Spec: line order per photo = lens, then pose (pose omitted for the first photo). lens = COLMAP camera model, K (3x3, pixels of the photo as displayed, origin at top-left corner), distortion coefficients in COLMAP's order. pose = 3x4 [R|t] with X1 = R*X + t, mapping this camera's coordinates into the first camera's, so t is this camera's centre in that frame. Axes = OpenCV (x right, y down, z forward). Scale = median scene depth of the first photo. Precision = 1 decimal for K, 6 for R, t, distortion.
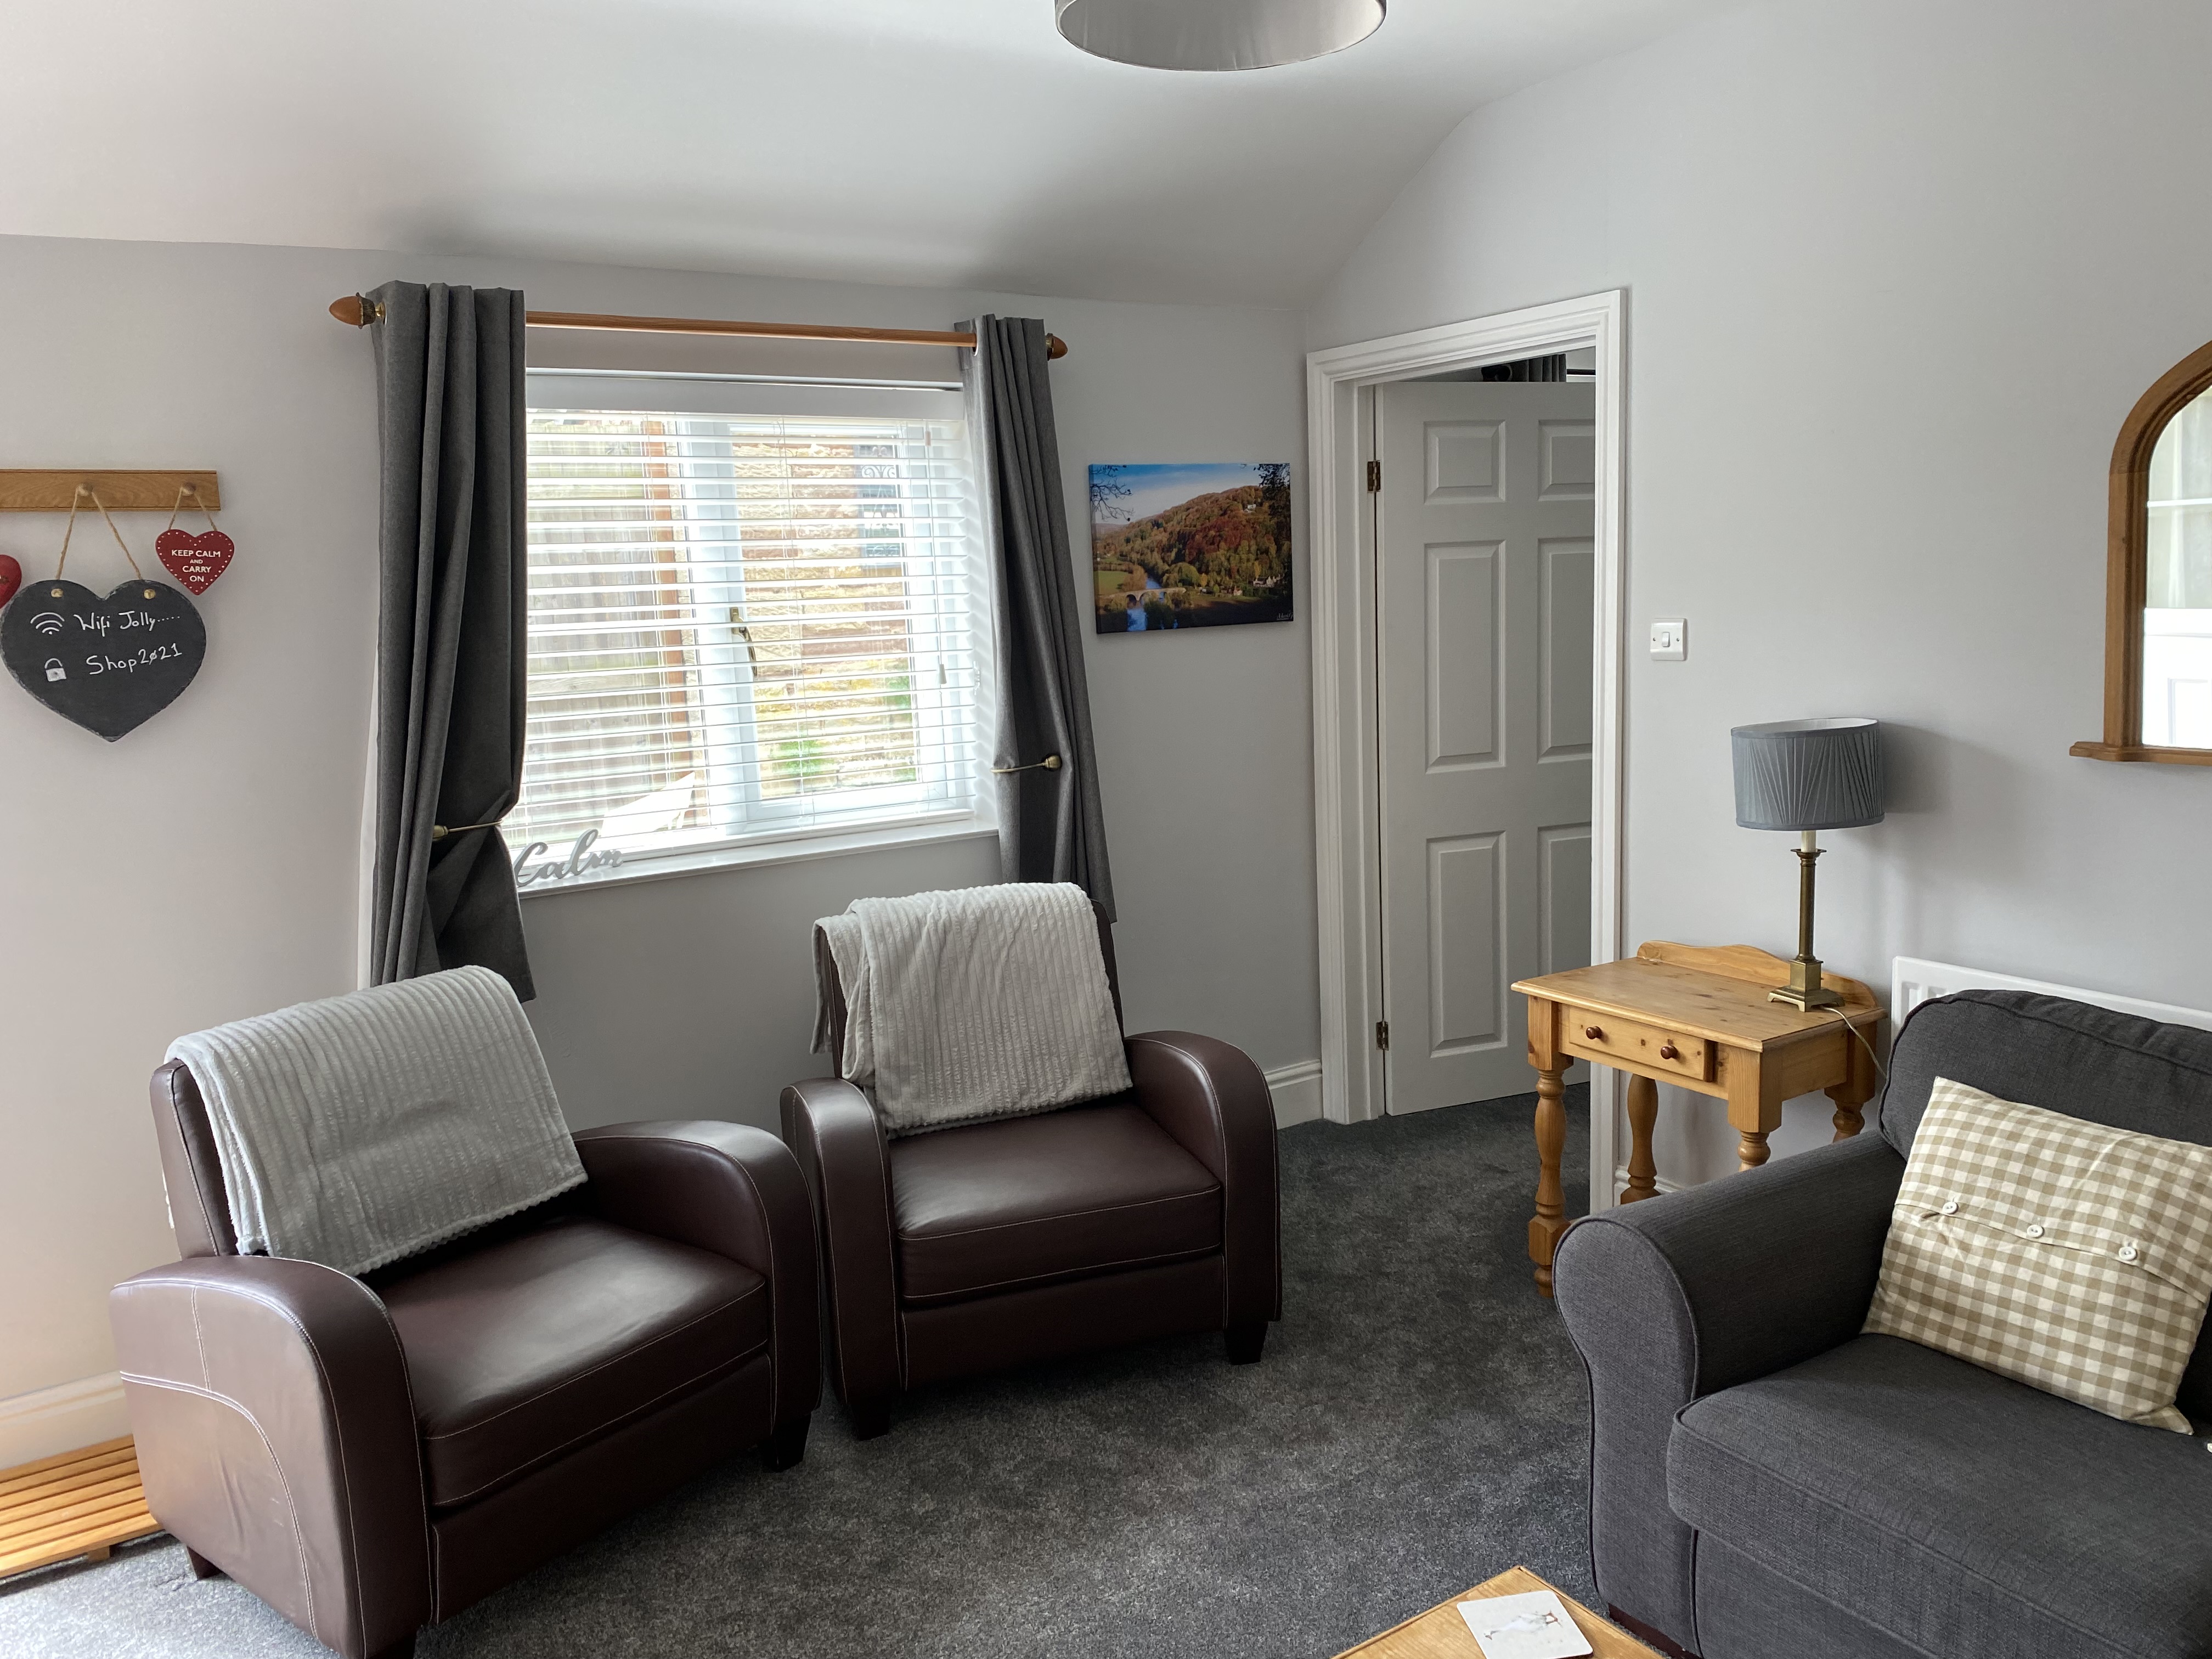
lens RADIAL K [[1701.5, 0, 1114.9], [0, 1701.5, 825.7], [0, 0, 1]] dist [0.034433, 0.004200]
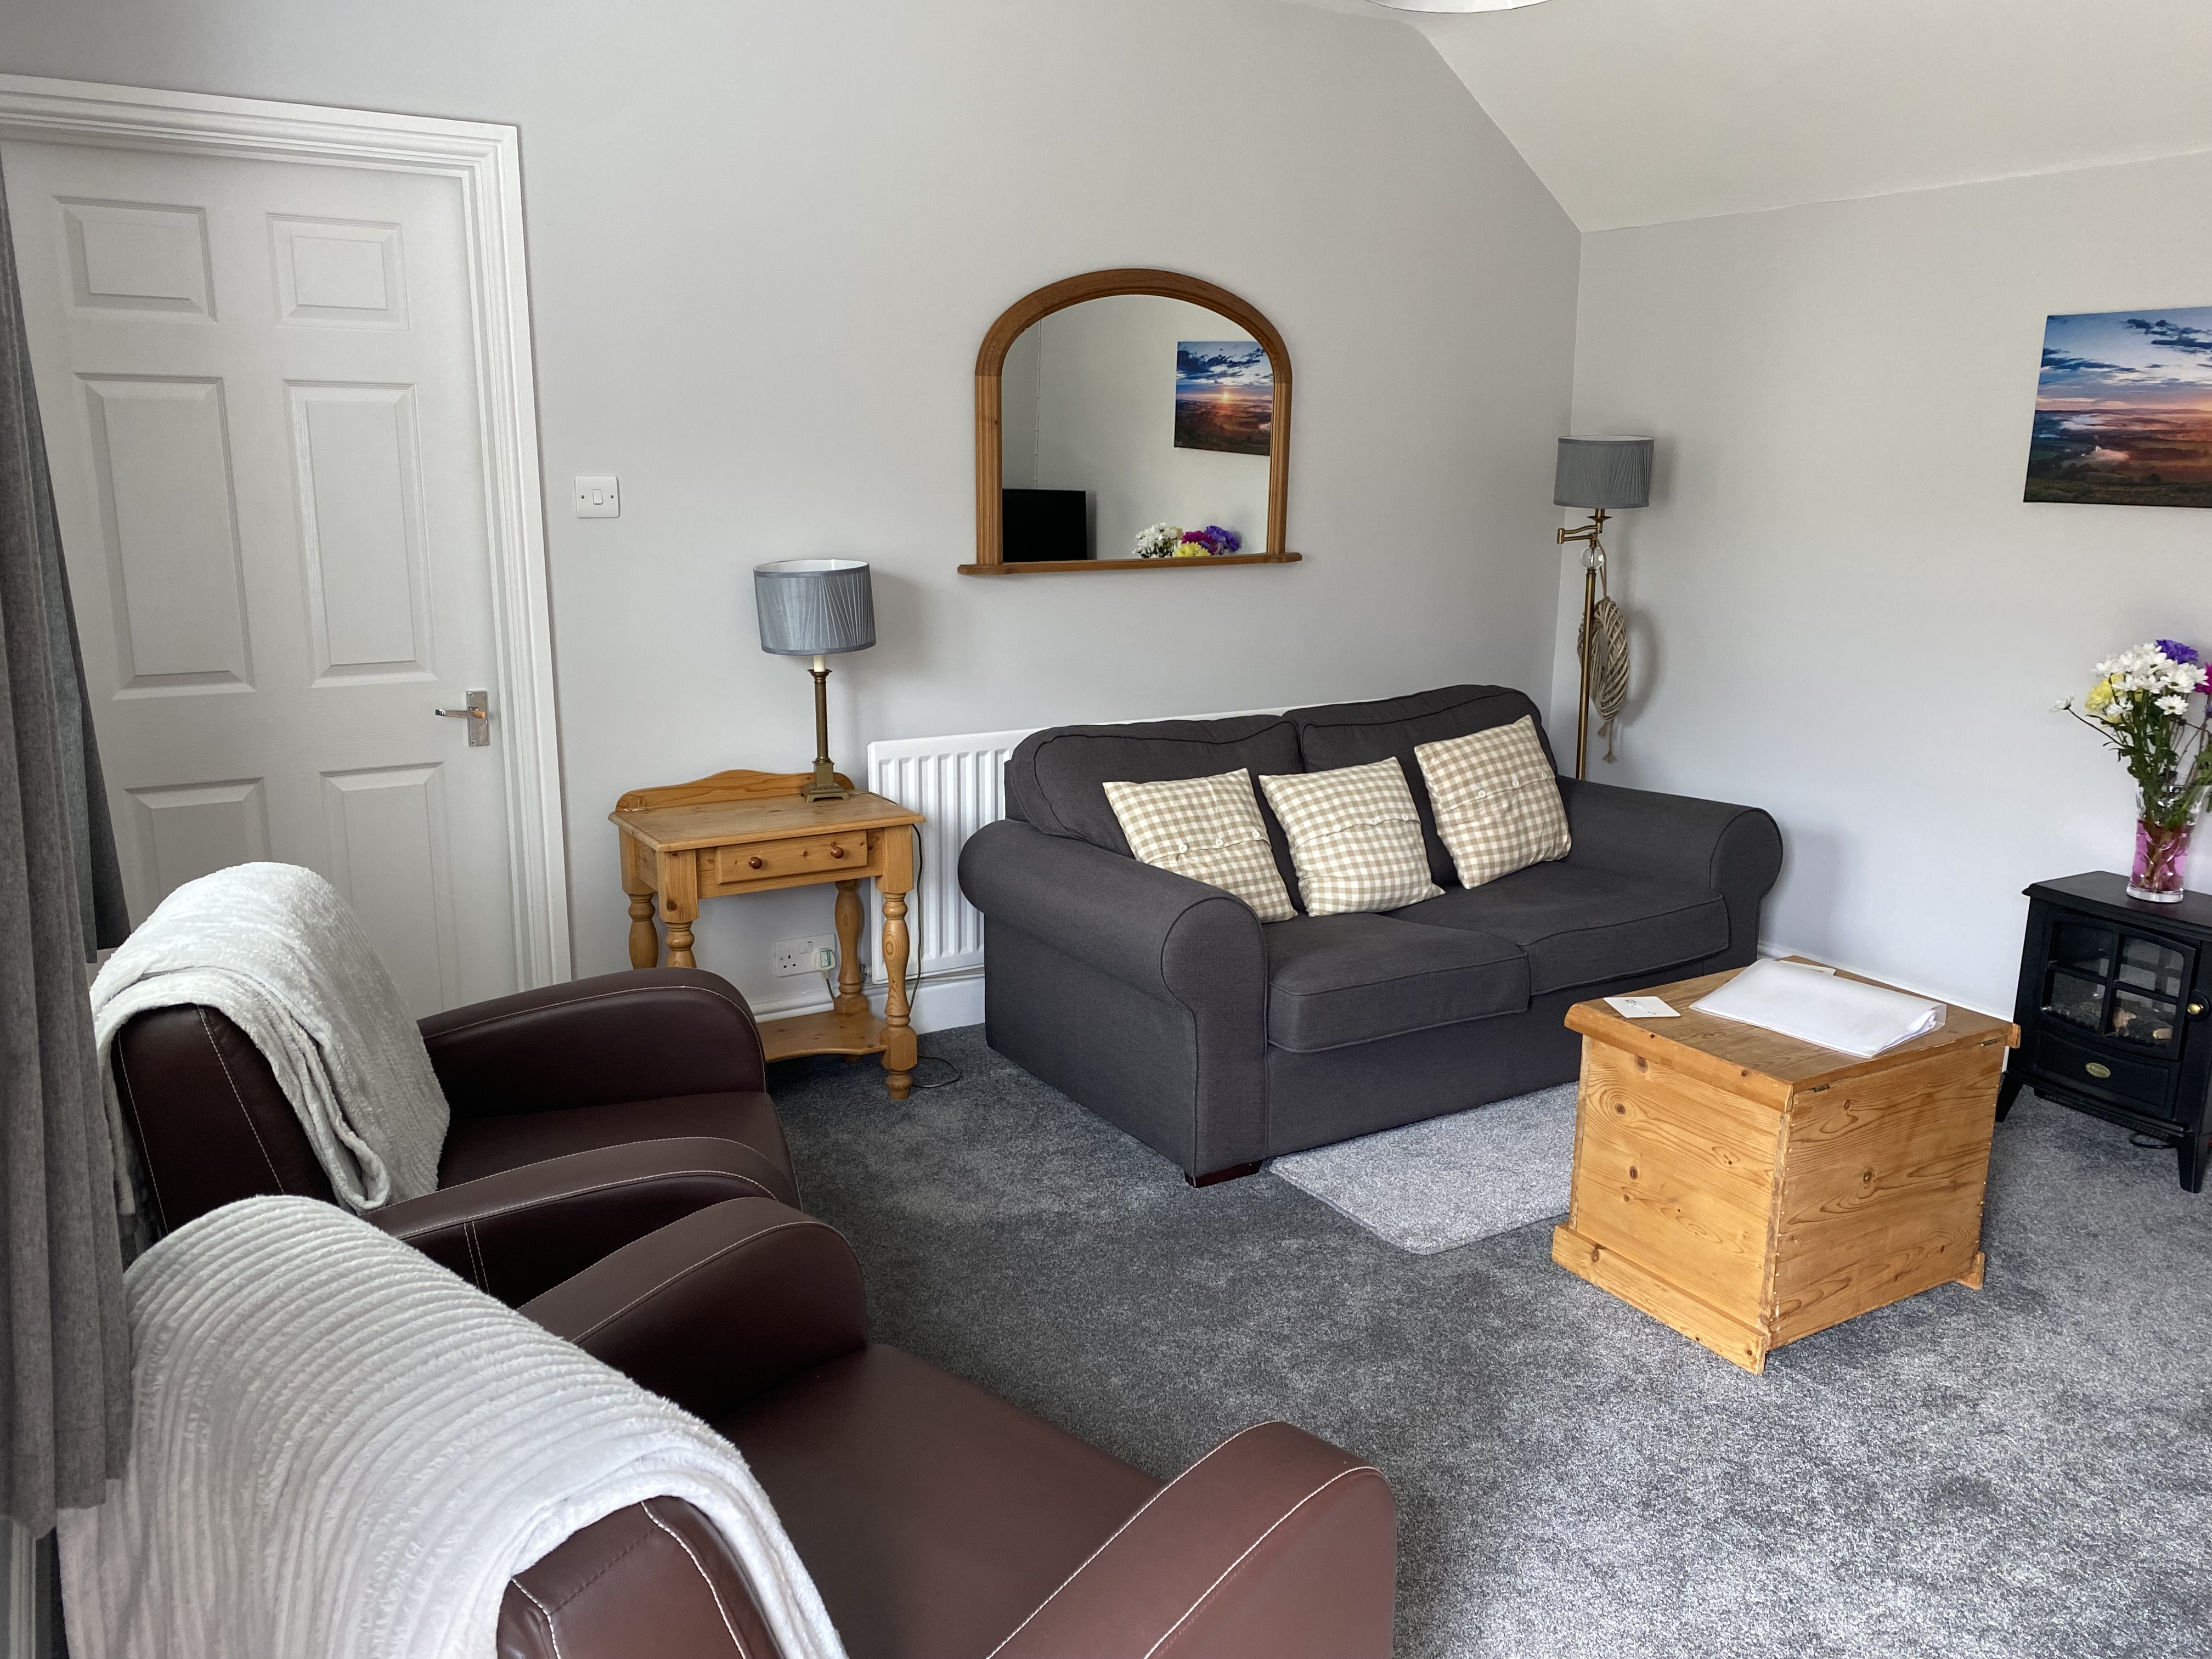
lens RADIAL K [[1701.5, 0, 1109.9], [0, 1701.5, 837.1], [0, 0, 1]] dist [0.034433, 0.004200]
pose [[0.020835, -0.189325, 0.981693, -0.808645], [0.136838, 0.973206, 0.184784, -0.066373], [-0.990374, 0.130483, 0.046184, 0.765594]]
